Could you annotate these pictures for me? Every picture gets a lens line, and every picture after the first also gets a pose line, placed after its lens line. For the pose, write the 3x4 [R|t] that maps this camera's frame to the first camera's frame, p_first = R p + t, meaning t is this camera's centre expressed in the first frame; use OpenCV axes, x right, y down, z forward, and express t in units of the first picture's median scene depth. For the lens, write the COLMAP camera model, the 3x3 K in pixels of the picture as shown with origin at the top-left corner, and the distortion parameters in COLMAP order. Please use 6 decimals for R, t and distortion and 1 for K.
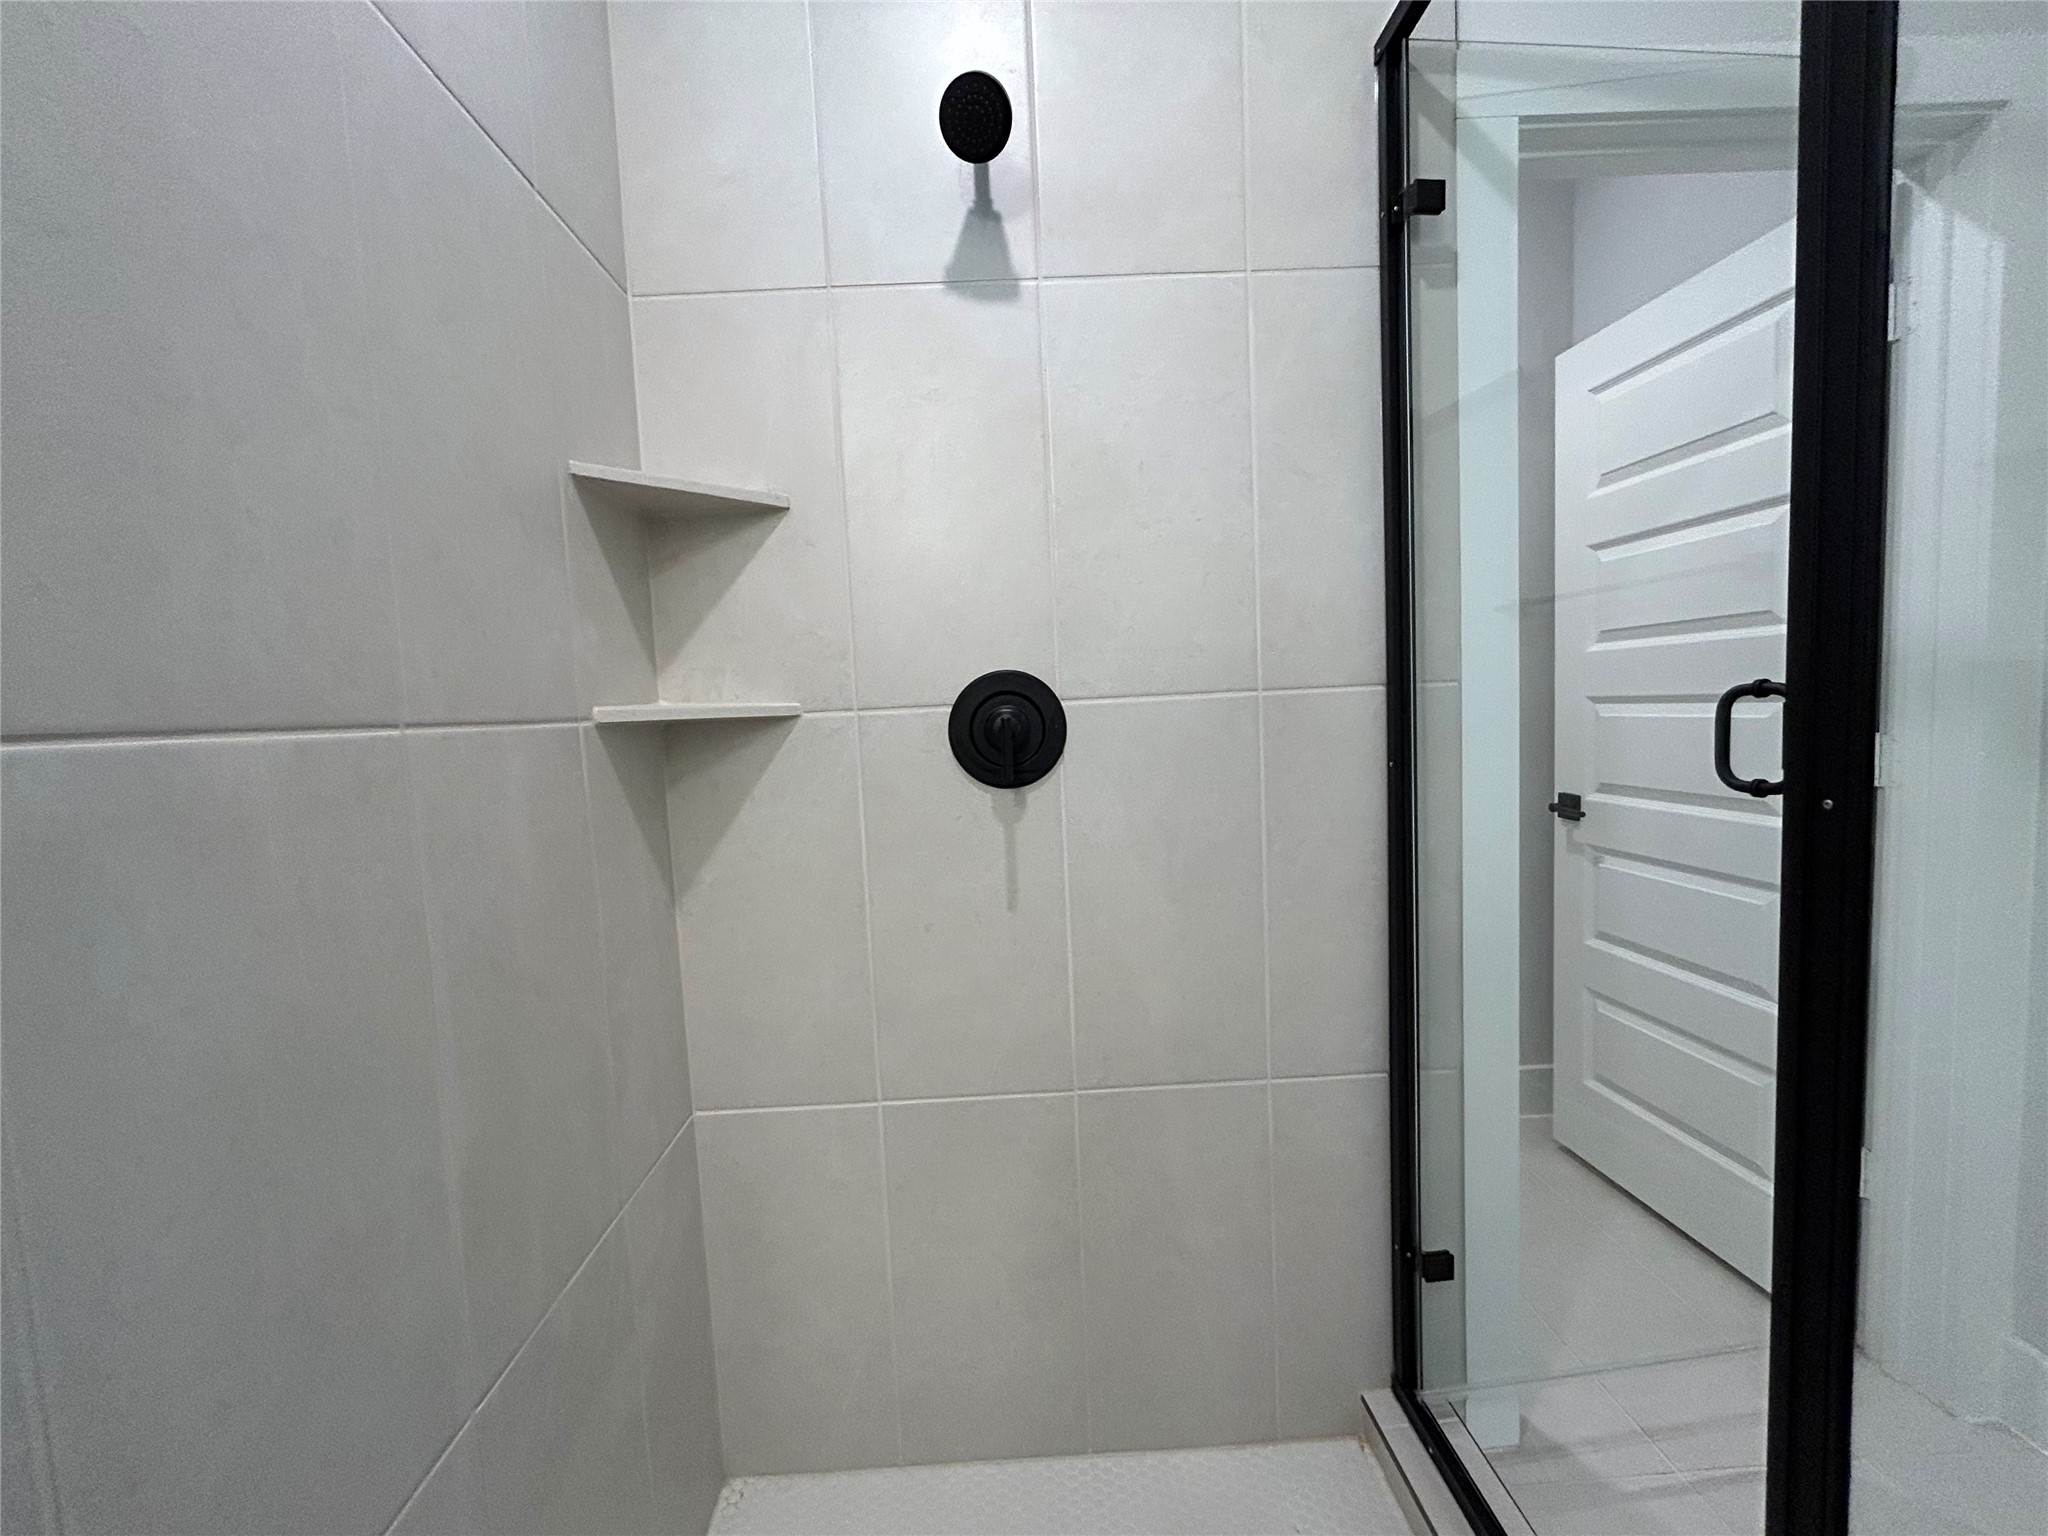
lens RADIAL K [[829.7, 0, 1021.8], [0, 829.7, 768.3], [0, 0, 1]] dist [-0.000170, -0.000319]
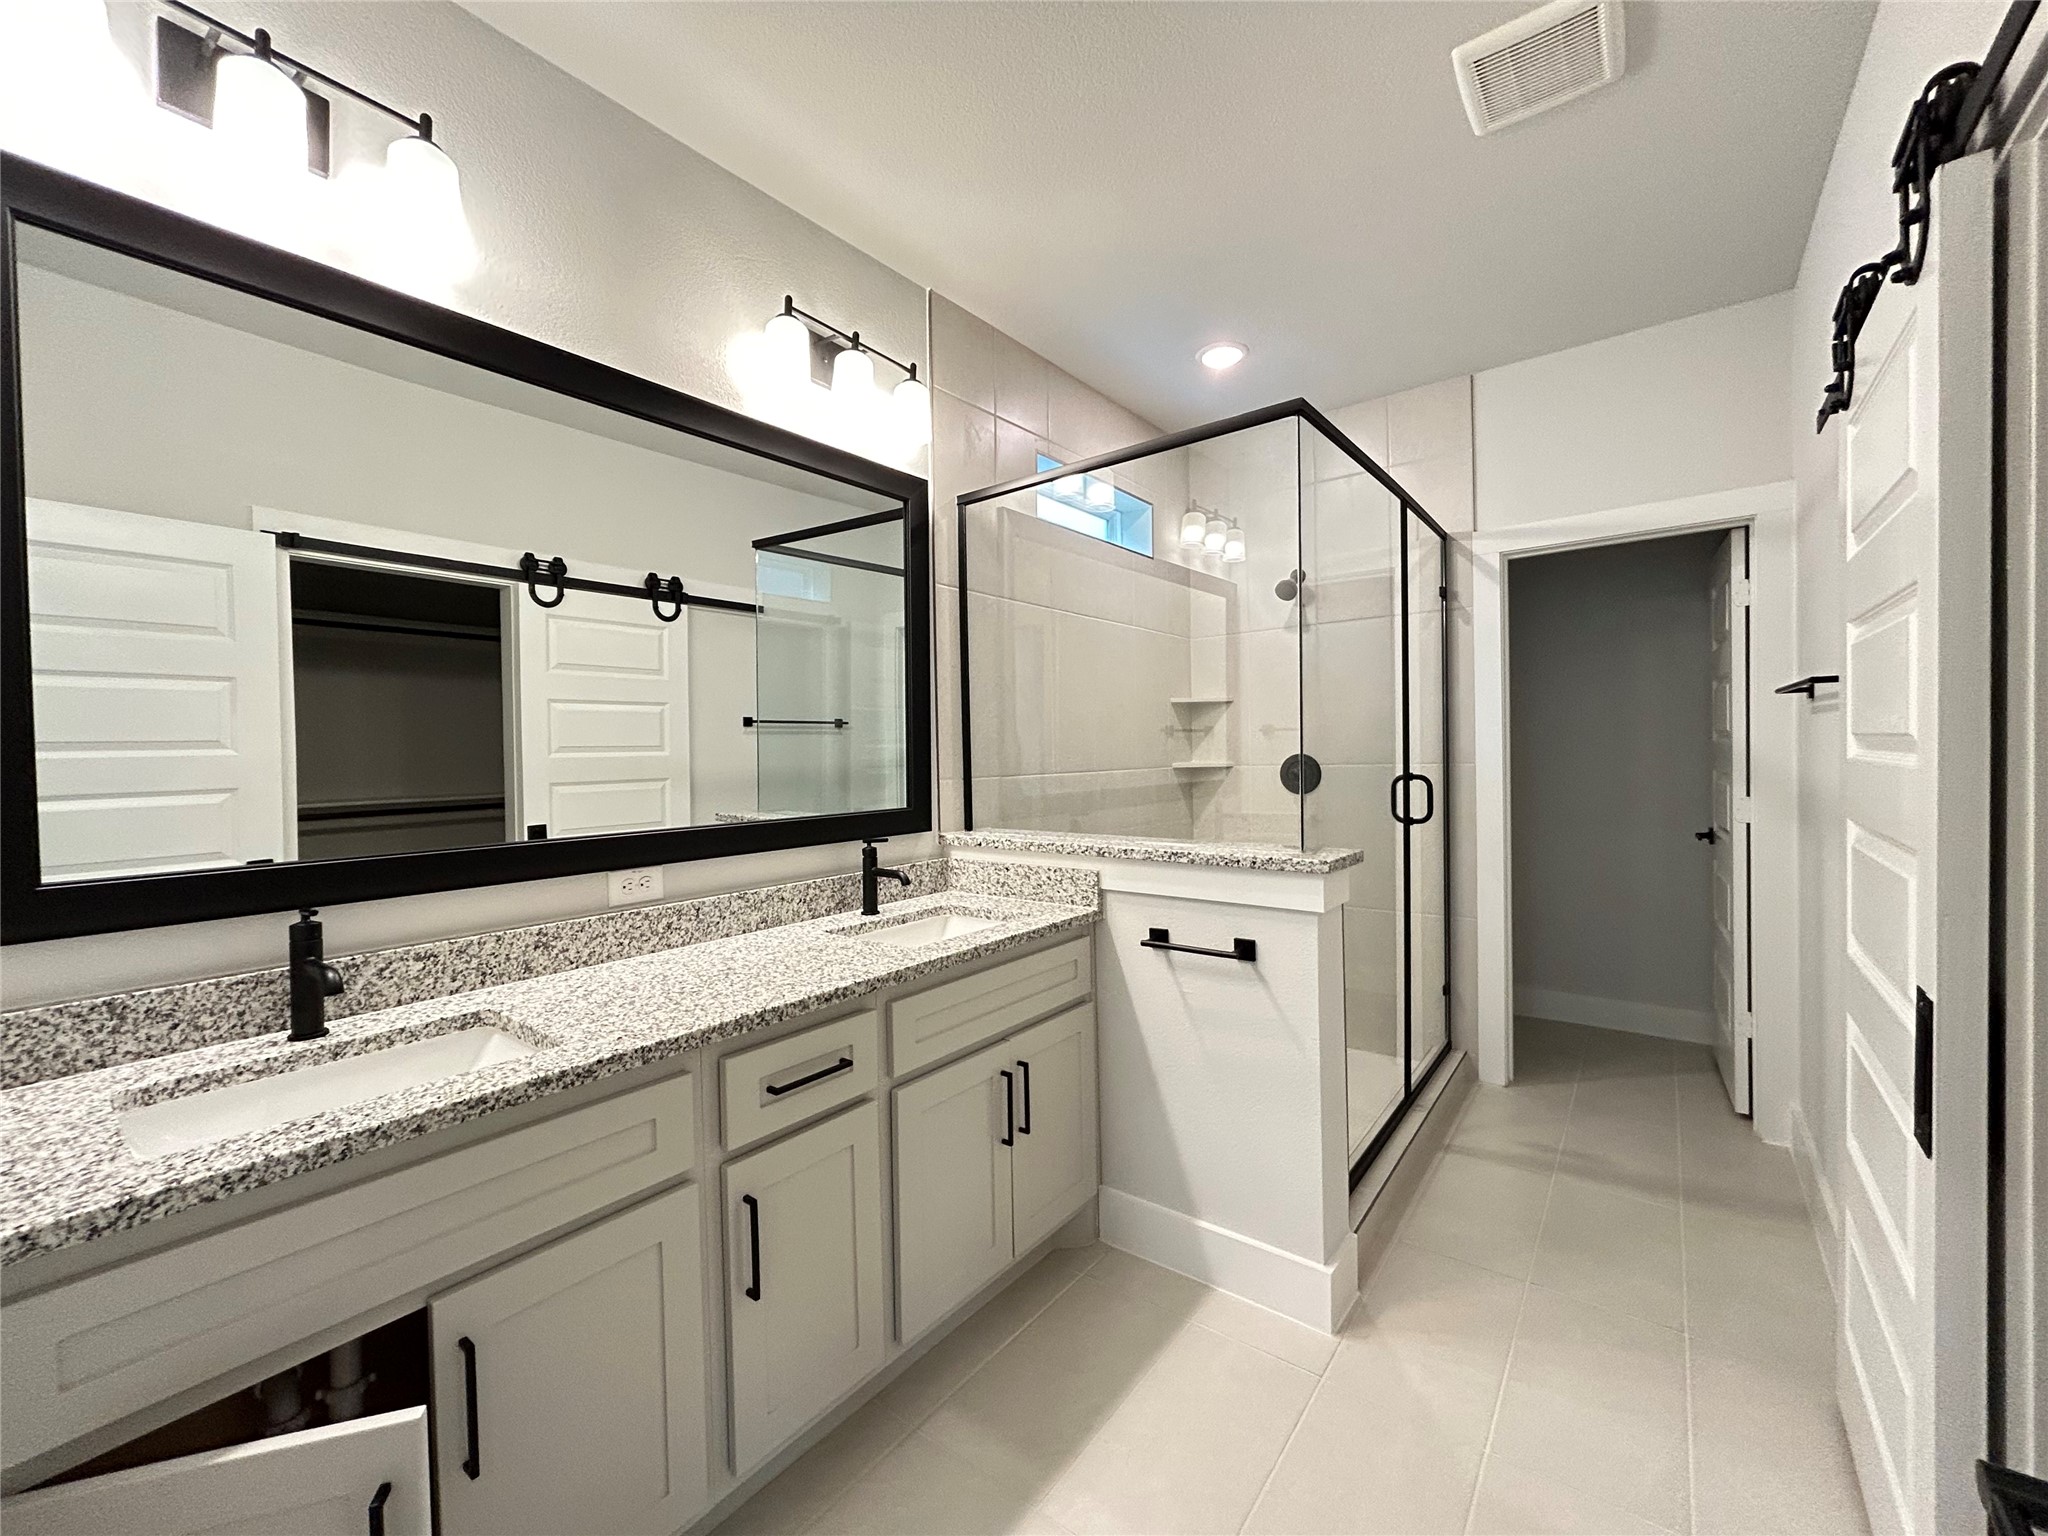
lens RADIAL K [[829.7, 0, 1021.8], [0, 829.7, 768.3], [0, 0, 1]] dist [-0.000170, -0.000319]
pose [[0.771039, 0.041556, -0.635430, 1.119940], [-0.062473, 0.997991, -0.010538, 0.025881], [0.633716, 0.047823, 0.772086, -1.943136]]
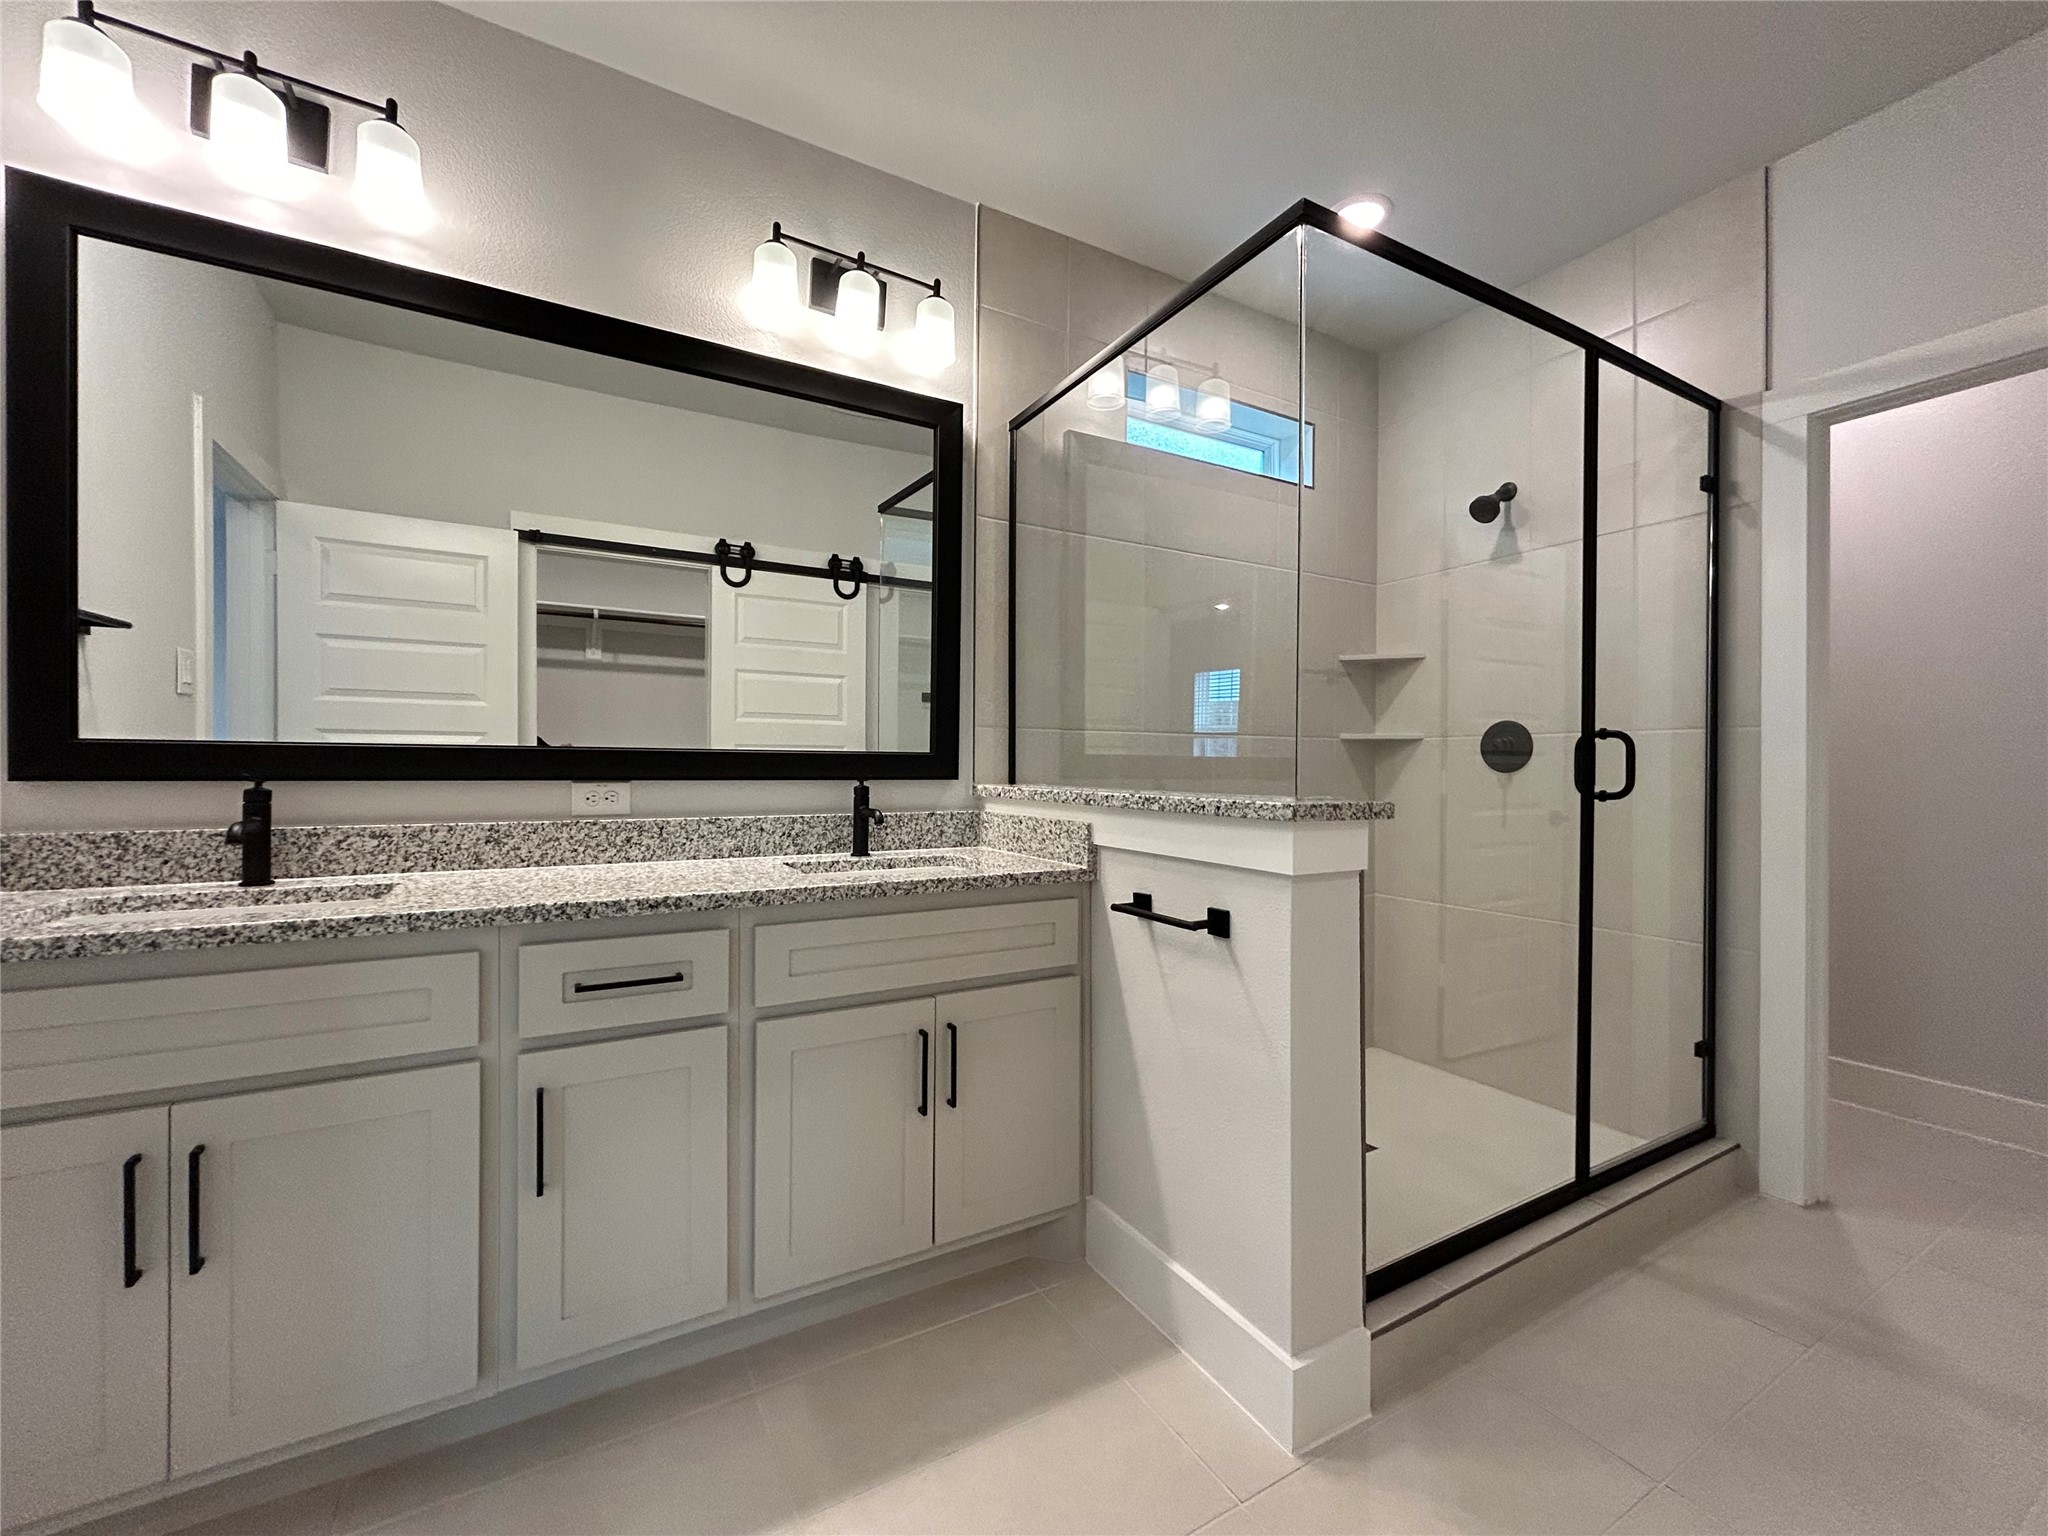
lens RADIAL K [[829.7, 0, 1021.8], [0, 829.7, 768.3], [0, 0, 1]] dist [-0.000170, -0.000319]
pose [[0.467015, 0.048742, -0.882905, 1.409615], [-0.092703, 0.995676, 0.005932, 0.123448], [0.879377, 0.079077, 0.469514, -1.258572]]
